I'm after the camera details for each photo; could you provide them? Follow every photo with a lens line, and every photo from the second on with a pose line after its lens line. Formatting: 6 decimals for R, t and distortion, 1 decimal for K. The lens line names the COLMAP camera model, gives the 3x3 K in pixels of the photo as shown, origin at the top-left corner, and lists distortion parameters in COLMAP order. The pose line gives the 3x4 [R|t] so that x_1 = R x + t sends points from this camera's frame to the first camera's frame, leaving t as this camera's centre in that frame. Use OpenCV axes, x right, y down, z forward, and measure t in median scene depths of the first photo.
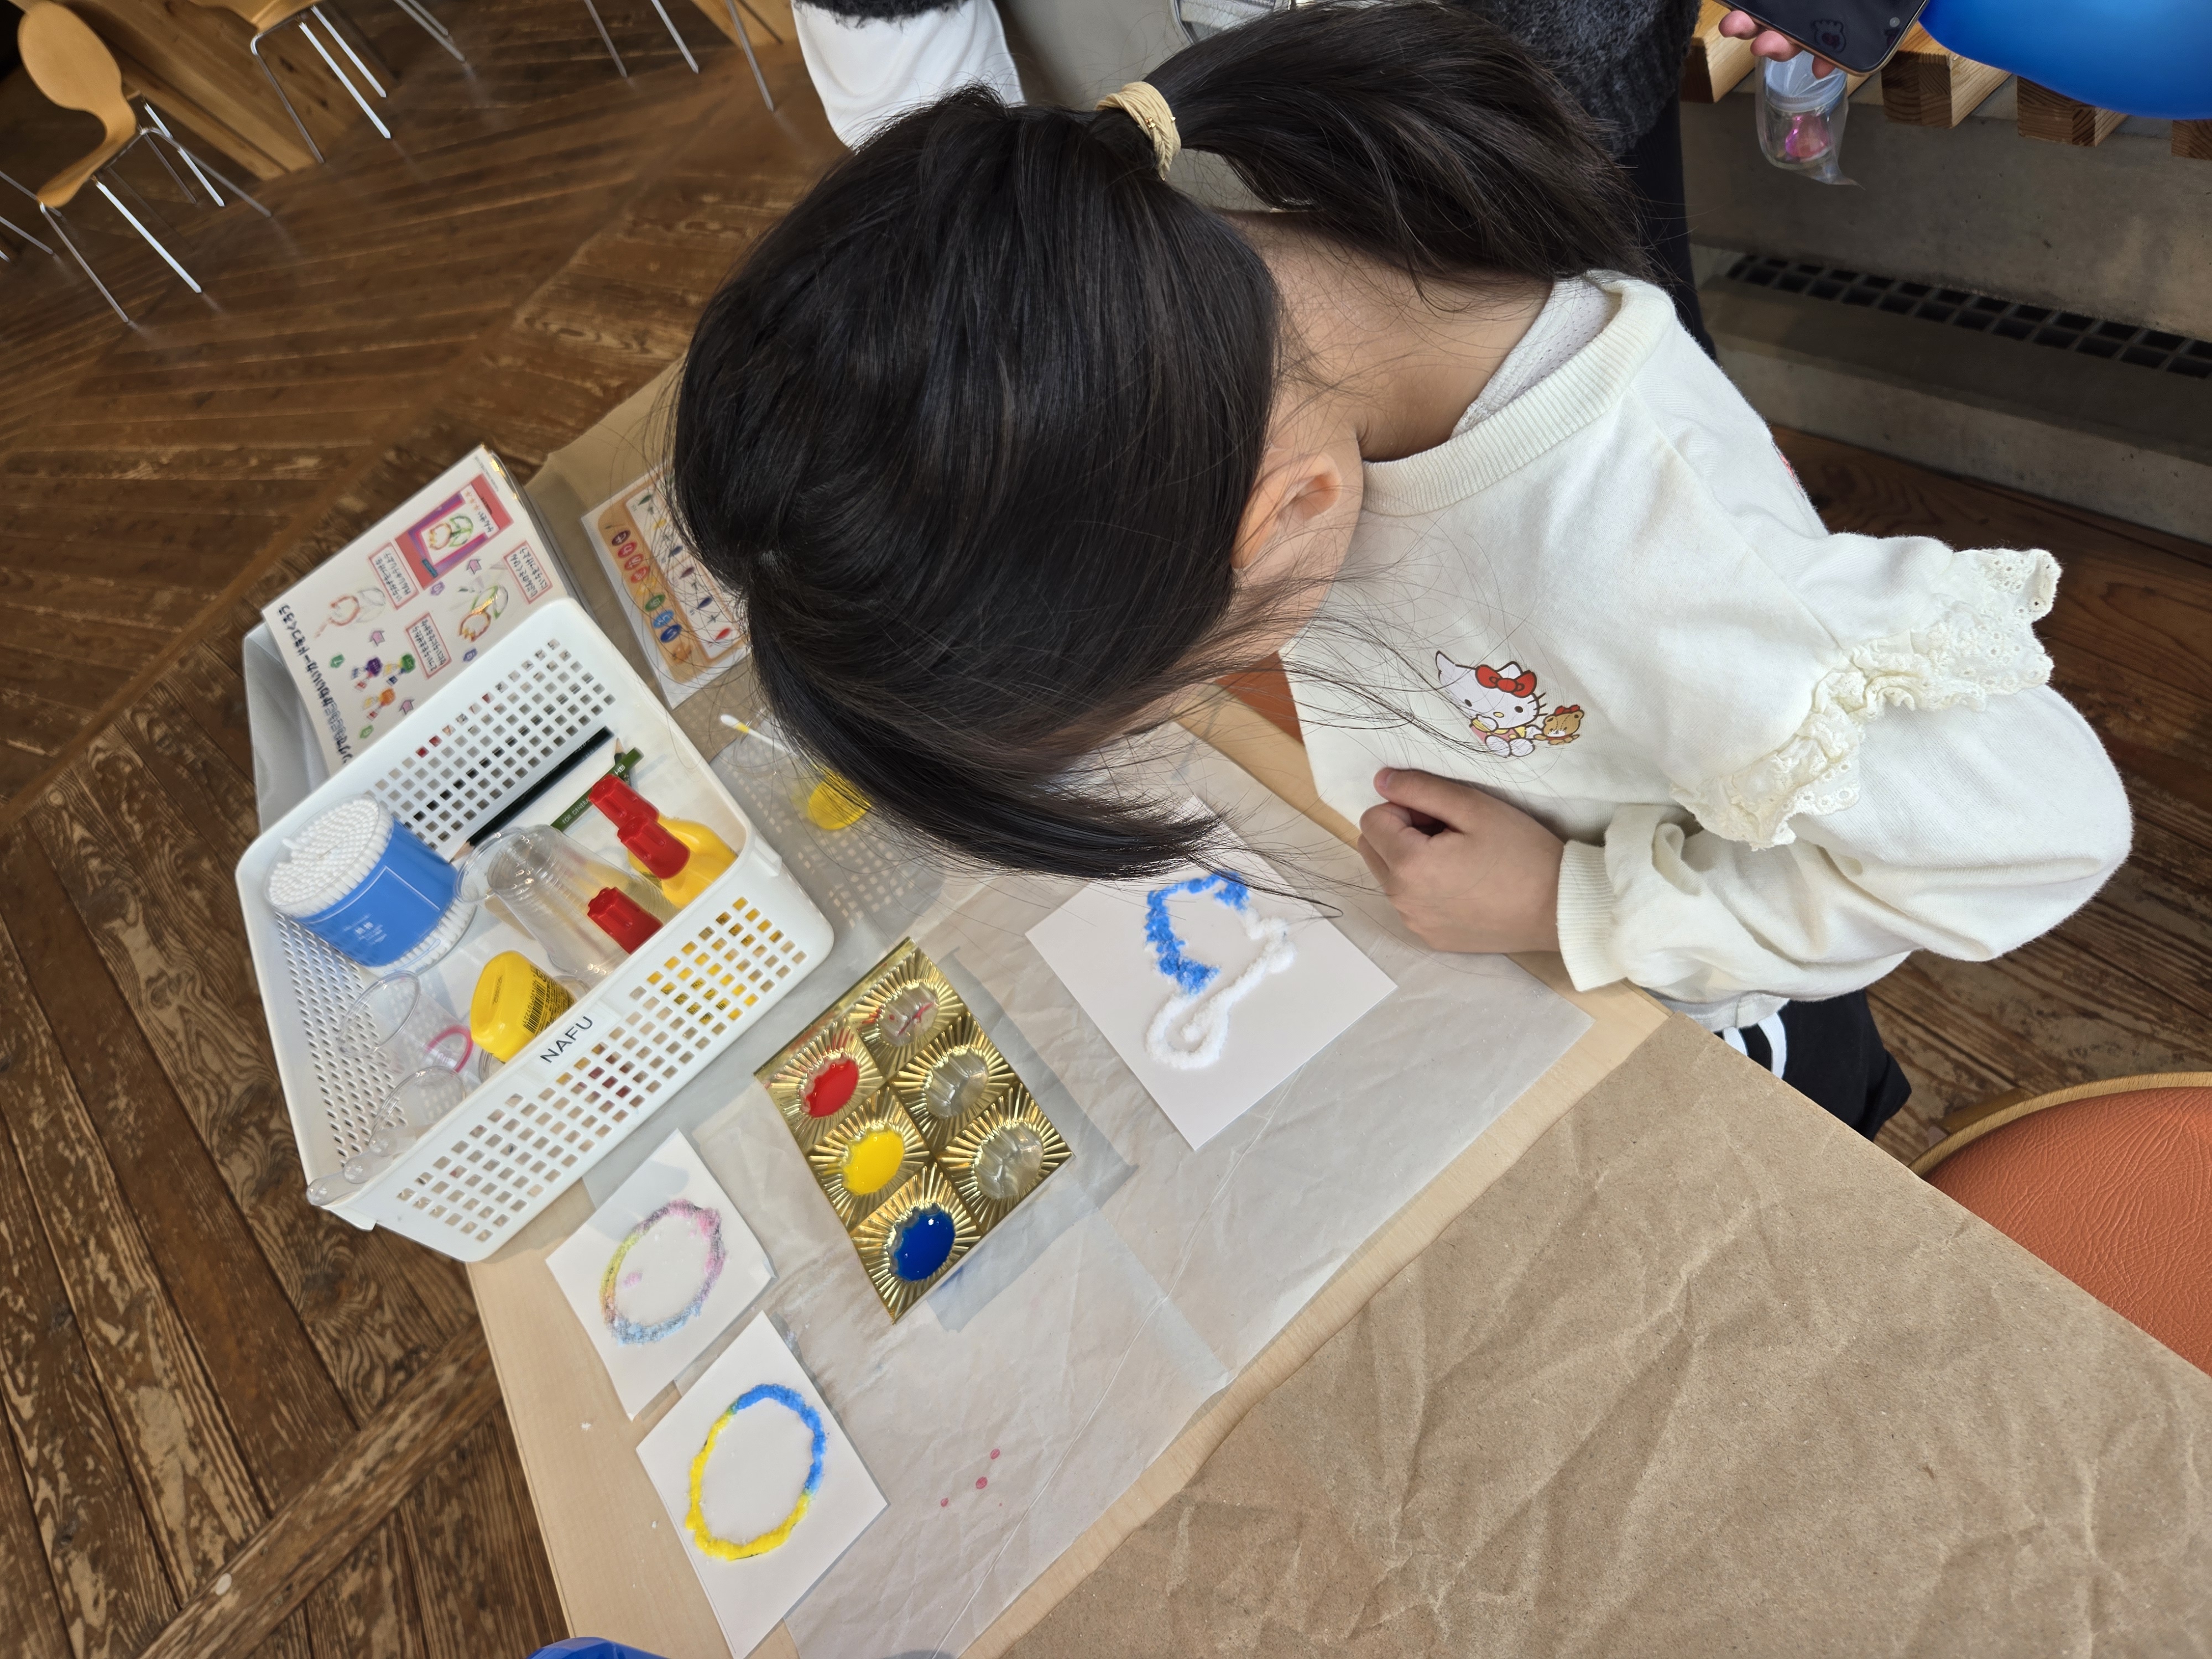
lens RADIAL K [[1492.2, 0, 1121.6], [0, 1492.2, 826.5], [0, 0, 1]] dist [0.052360, -0.046479]
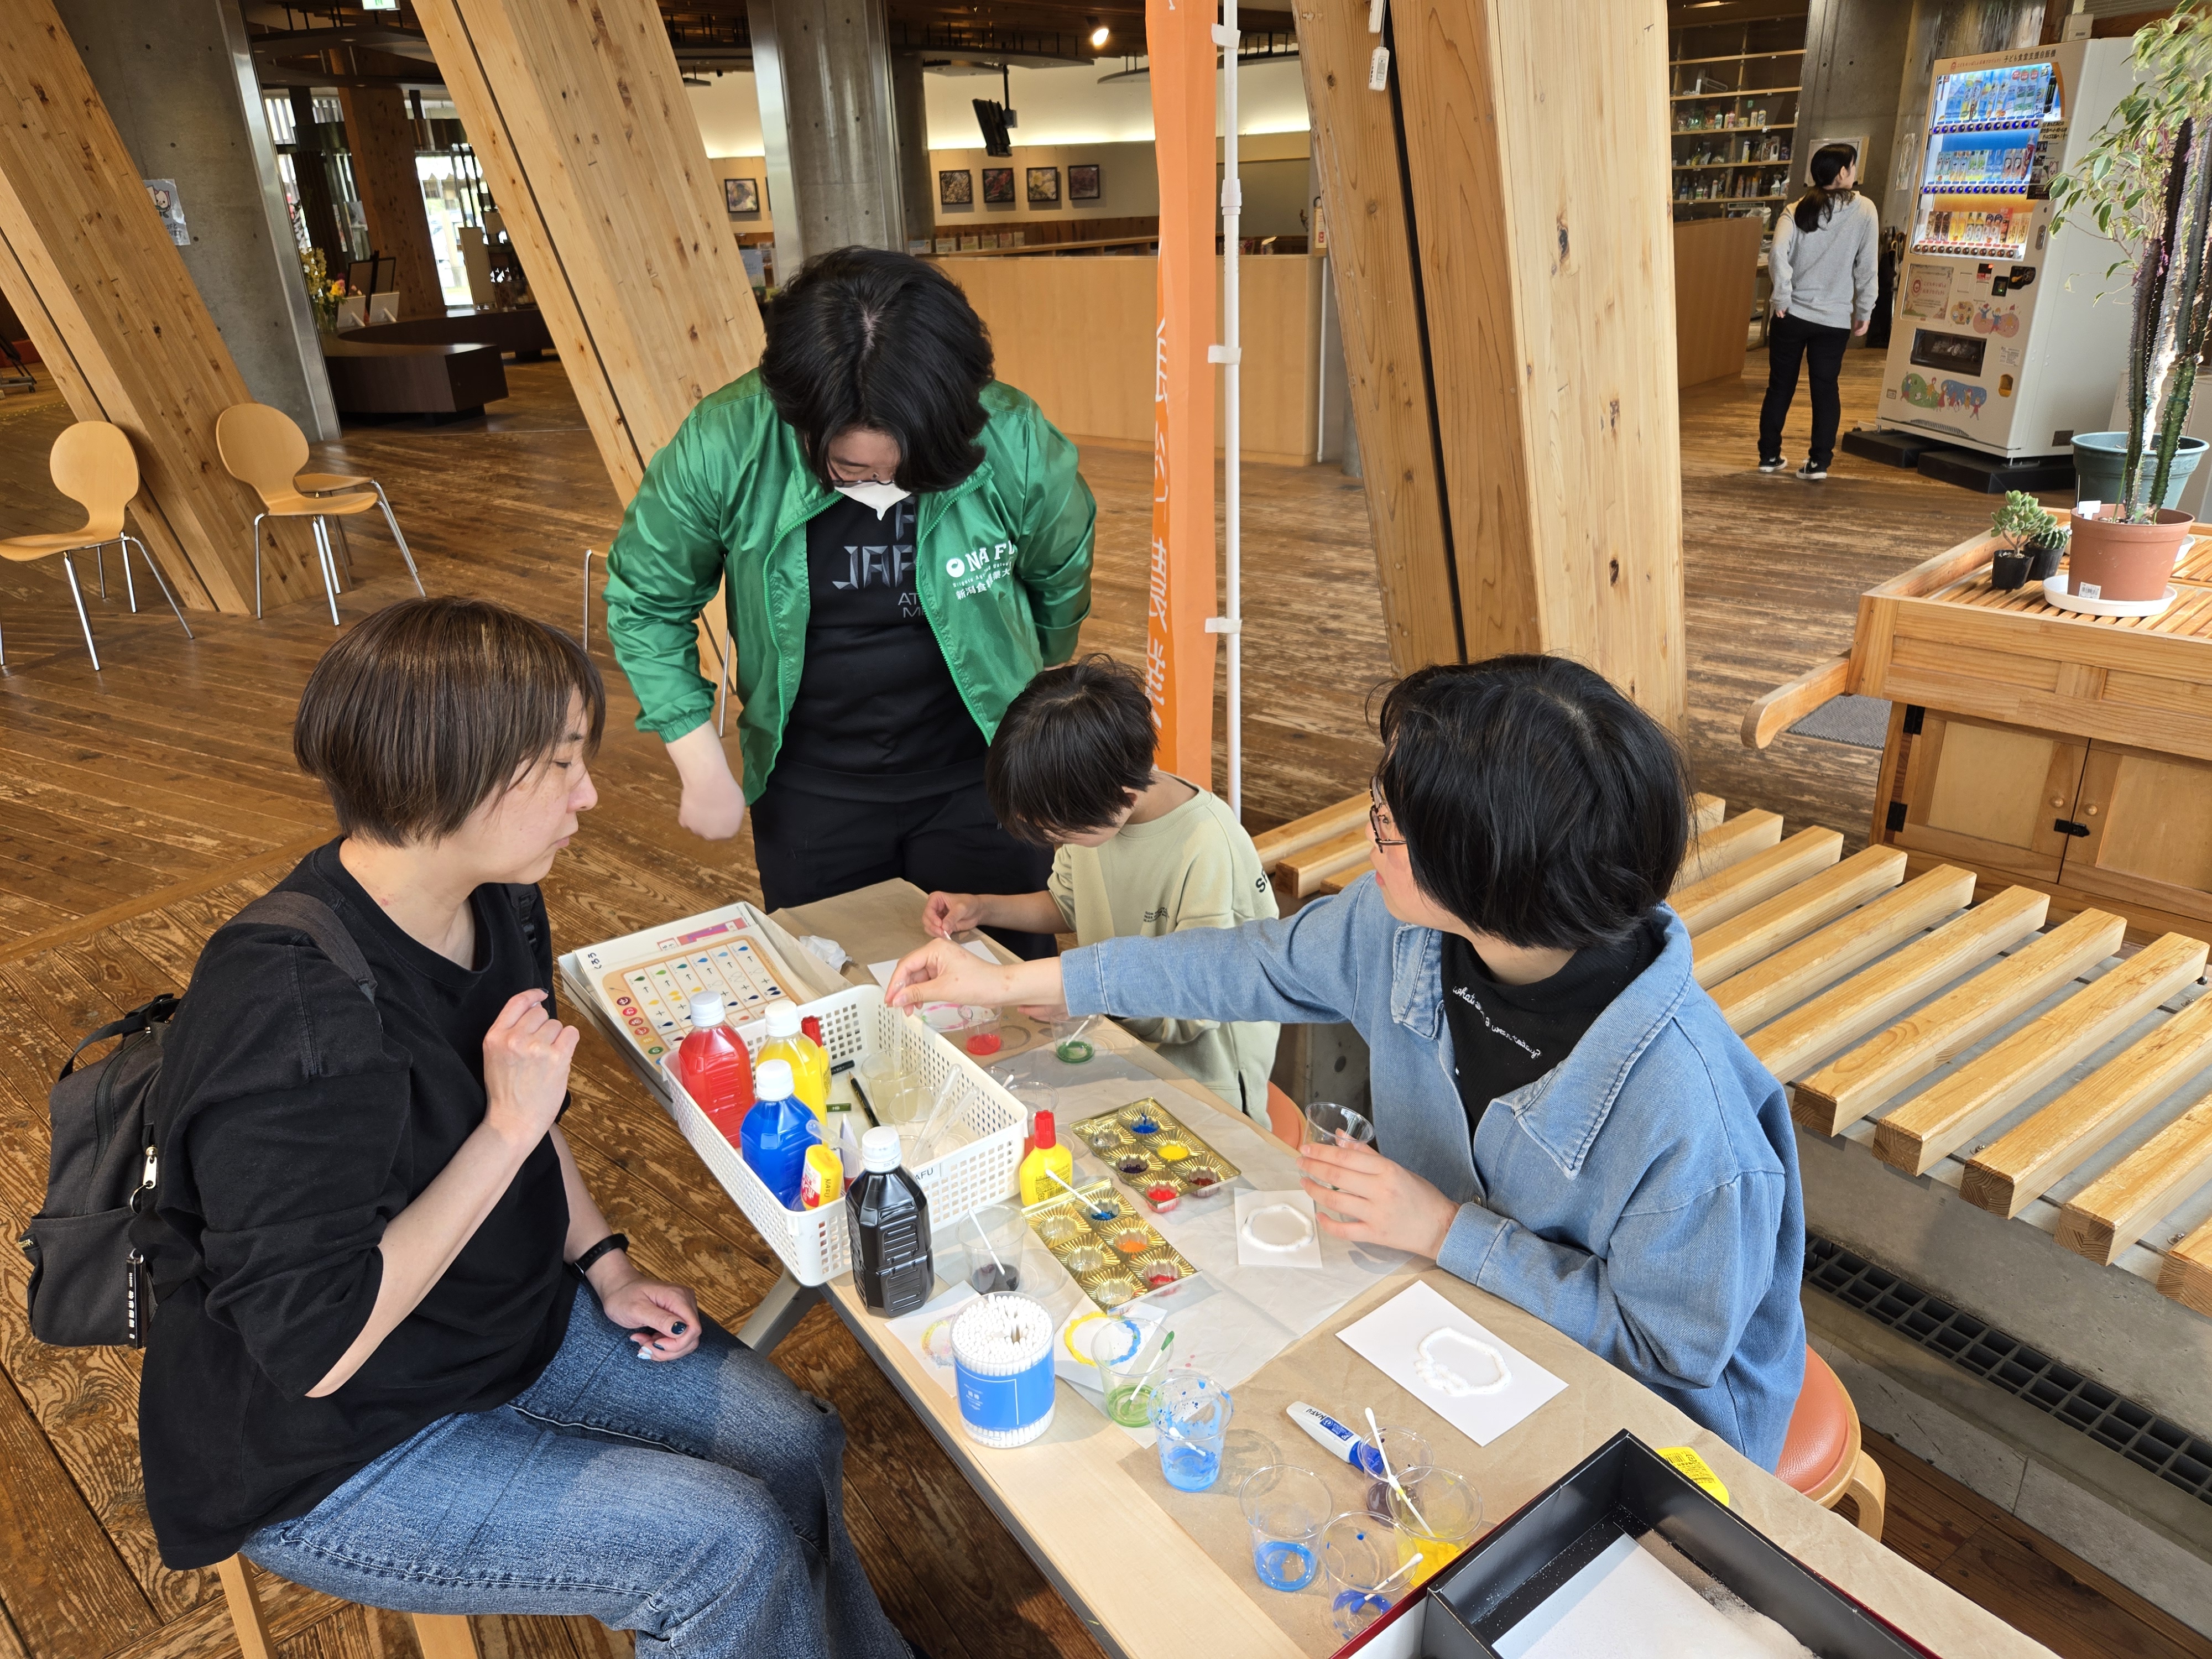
lens RADIAL K [[1492.2, 0, 1095.7], [0, 1492.2, 819.8], [0, 0, 1]] dist [0.052360, -0.046479]
pose [[0.919049, 0.358420, 0.163964, -0.267934], [-0.244961, 0.845321, -0.474792, 0.257965], [-0.308777, 0.396192, 0.864690, -0.400209]]
